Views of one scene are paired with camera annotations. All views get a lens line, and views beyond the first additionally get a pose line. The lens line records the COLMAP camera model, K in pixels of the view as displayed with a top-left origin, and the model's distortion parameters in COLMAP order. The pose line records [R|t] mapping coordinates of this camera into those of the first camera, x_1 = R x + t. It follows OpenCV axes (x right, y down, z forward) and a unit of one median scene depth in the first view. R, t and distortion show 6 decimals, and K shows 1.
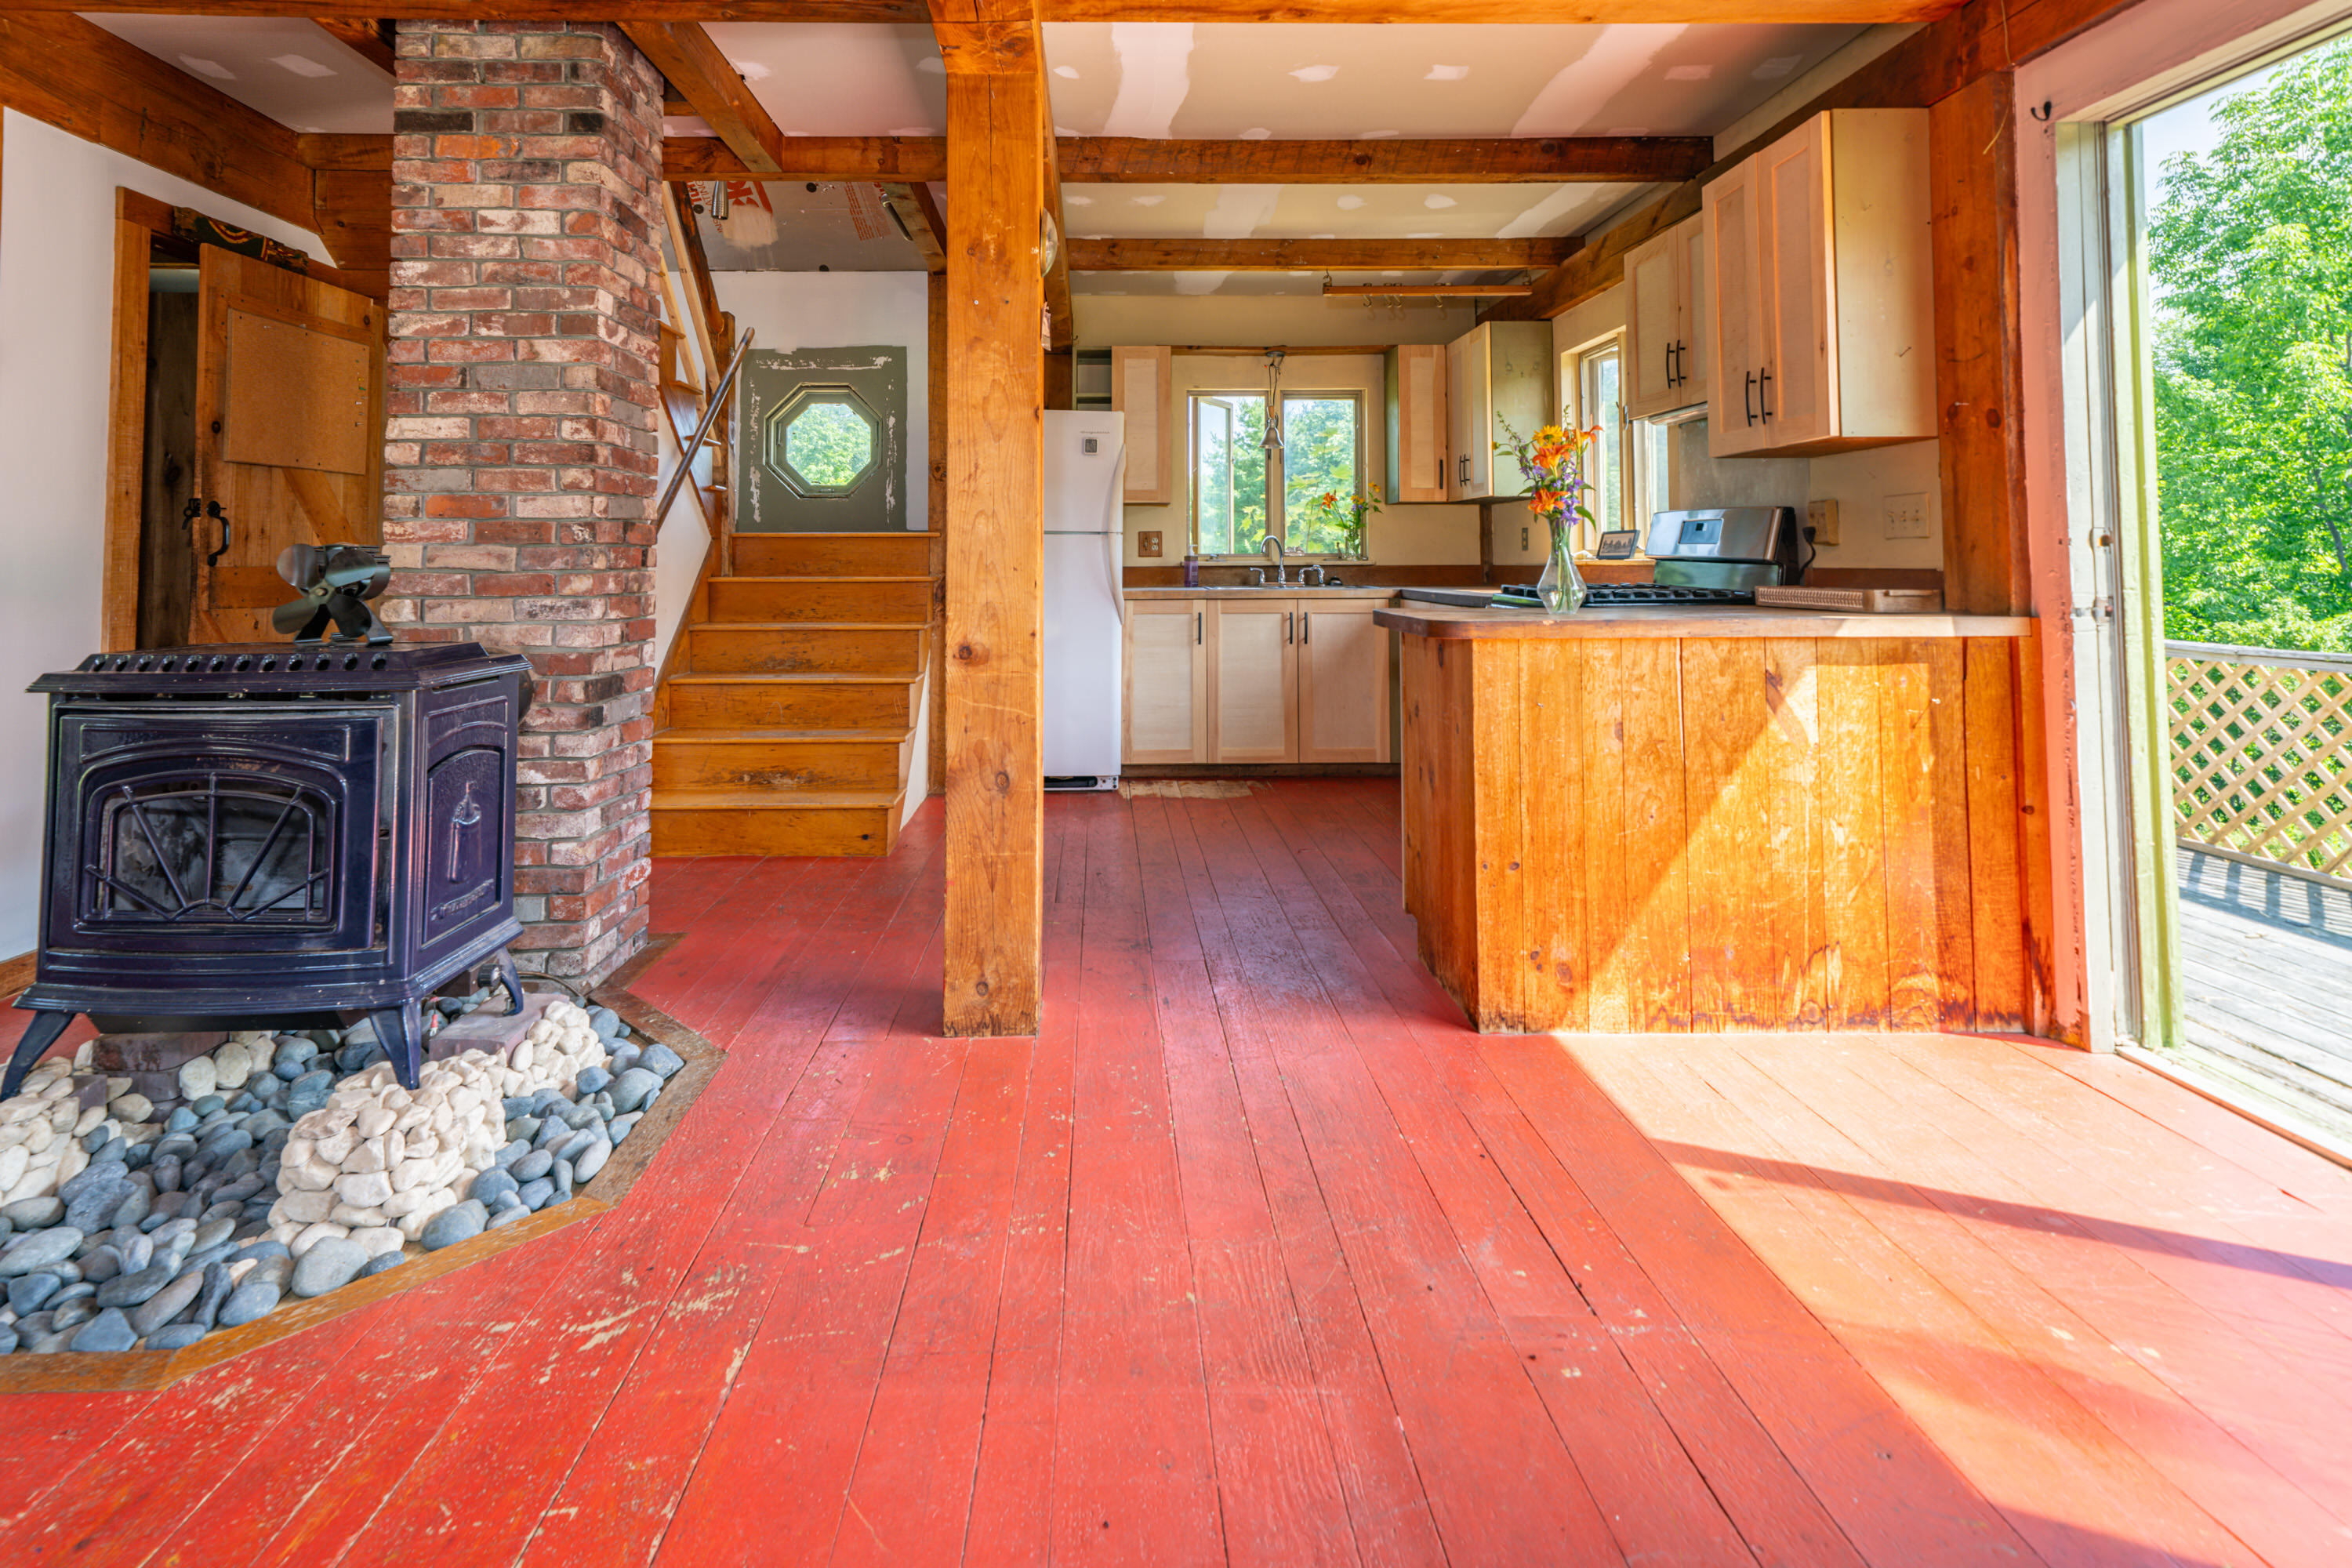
lens RADIAL K [[1237.4, 0, 1173.8], [0, 1237.4, 667.0], [0, 0, 1]] dist [0.007681, 0.002247]
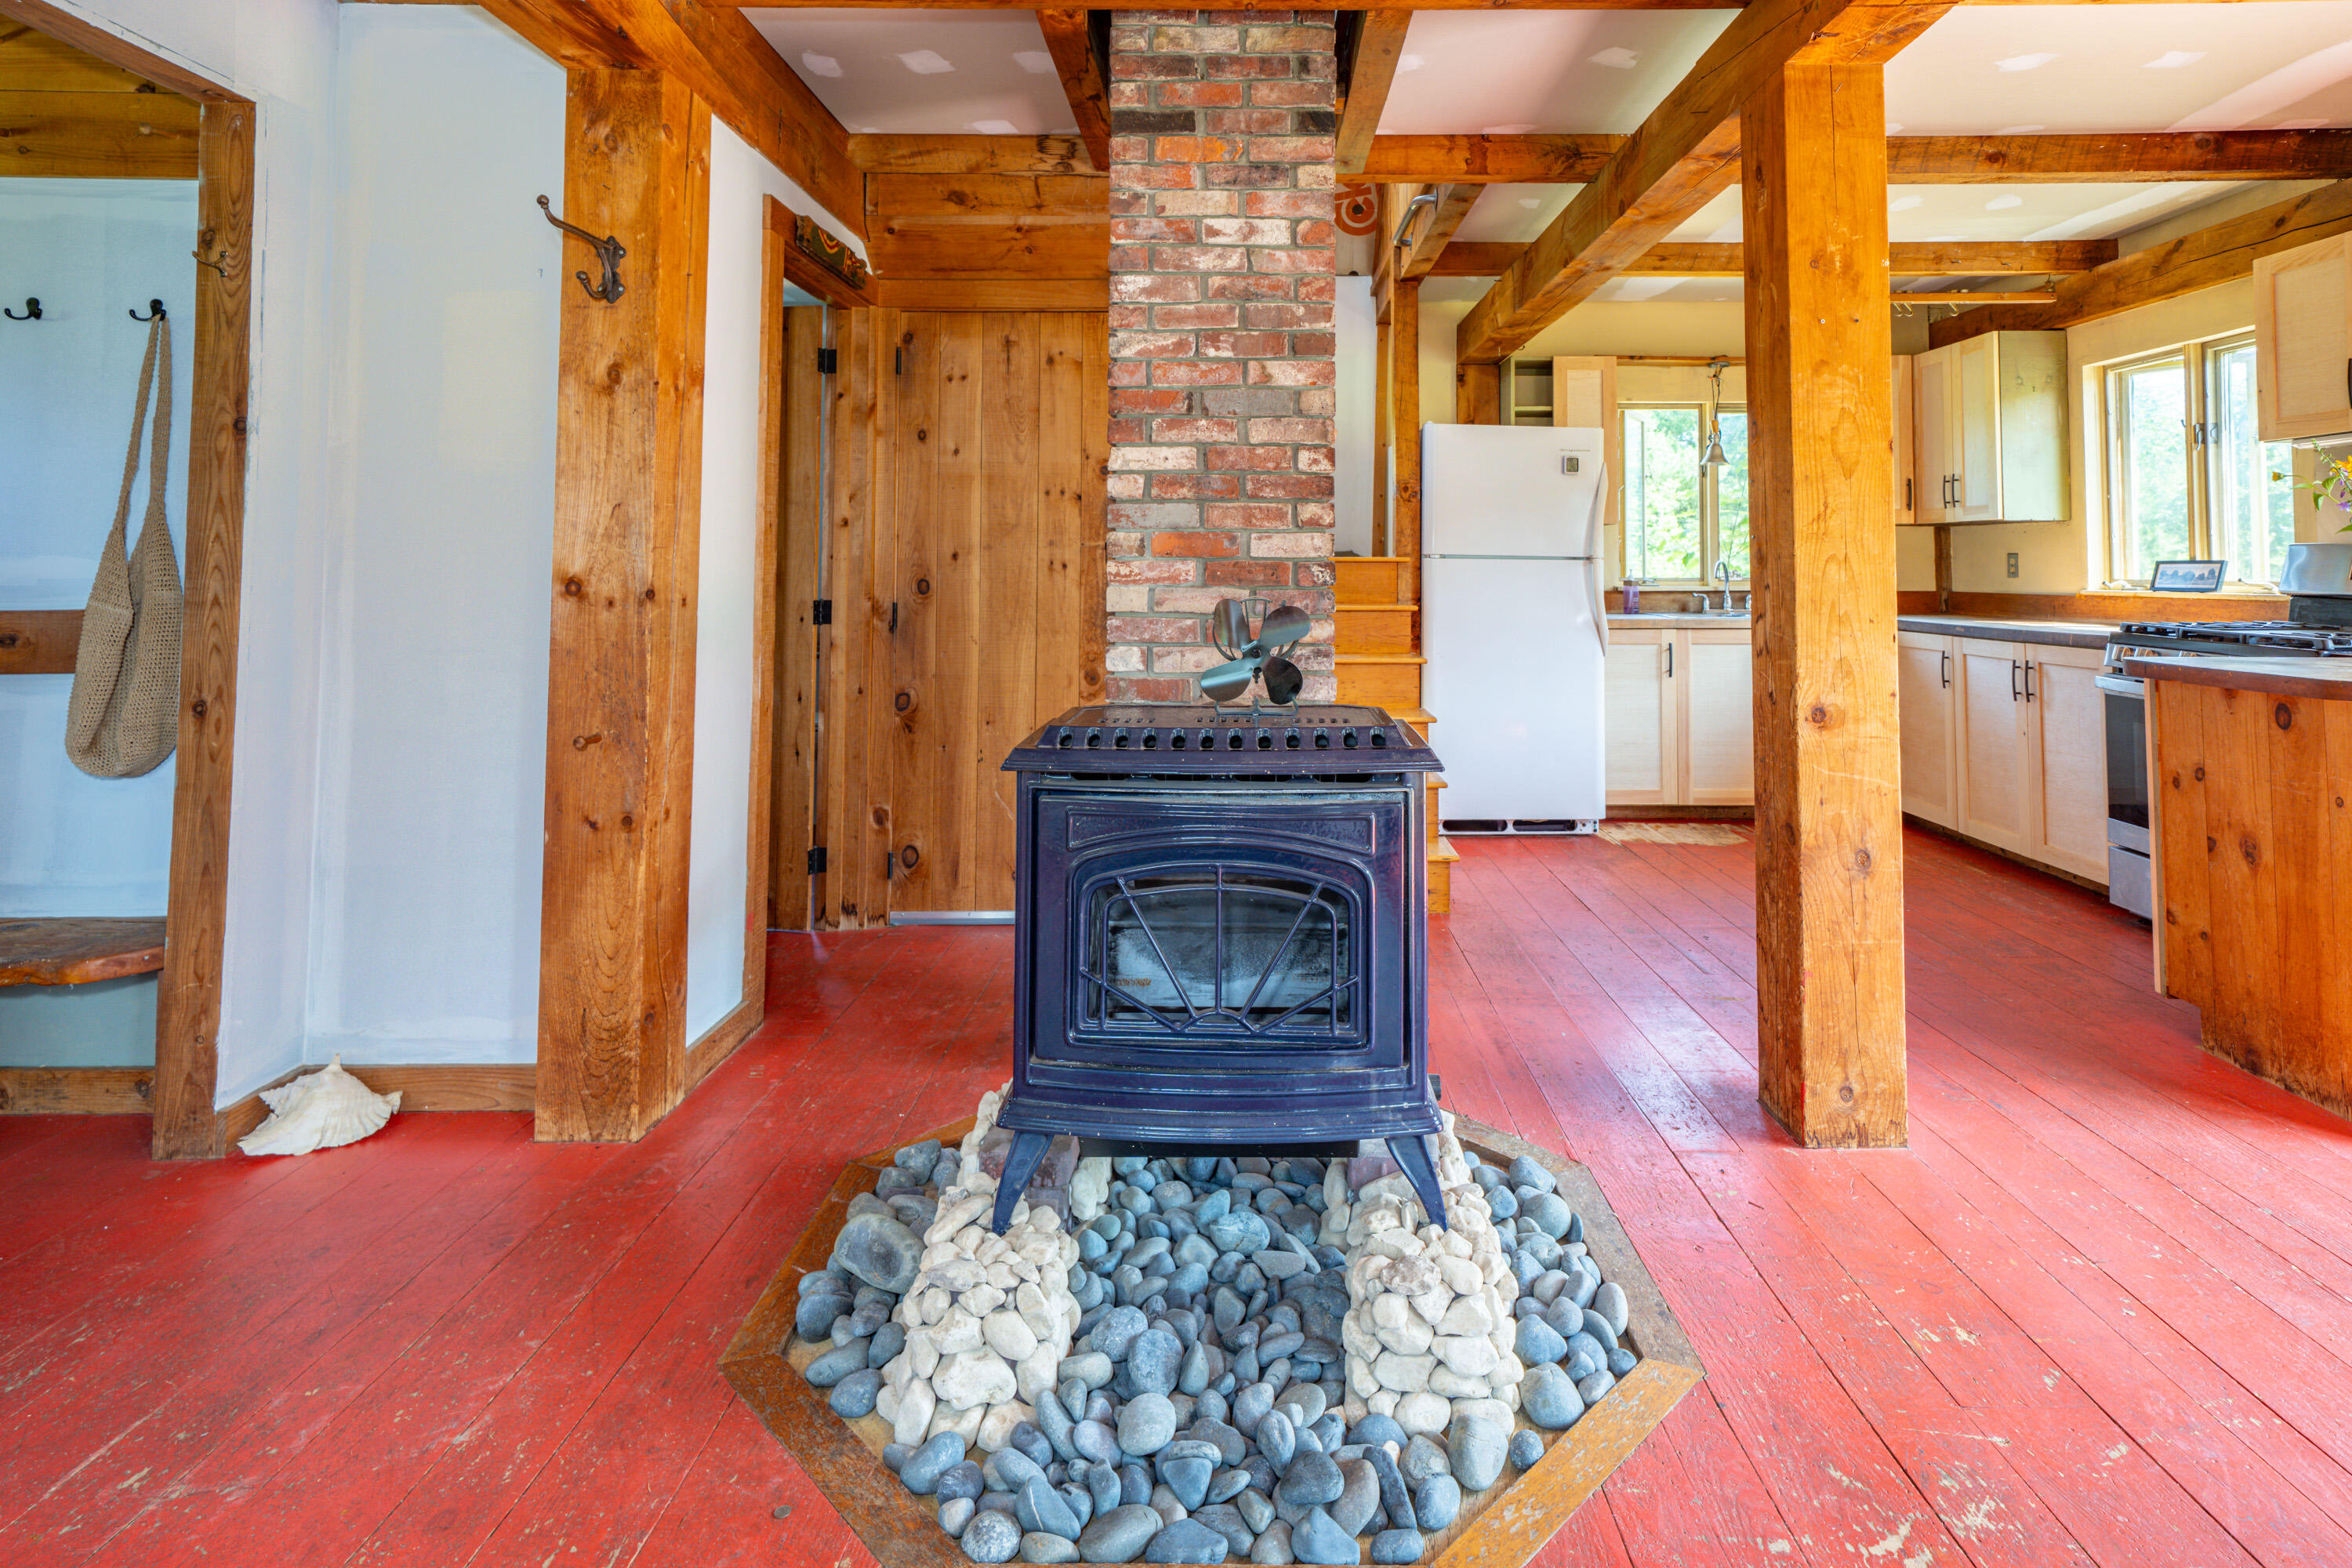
lens RADIAL K [[1274.7, 0, 1273.3], [0, 1274.7, 666.6], [0, 0, 1]] dist [0.011852, 0.001213]
pose [[0.999775, 0.006896, -0.020040, -0.490508], [-0.007039, 0.999950, -0.007095, -0.033458], [0.019990, 0.007234, 0.999774, 0.067315]]
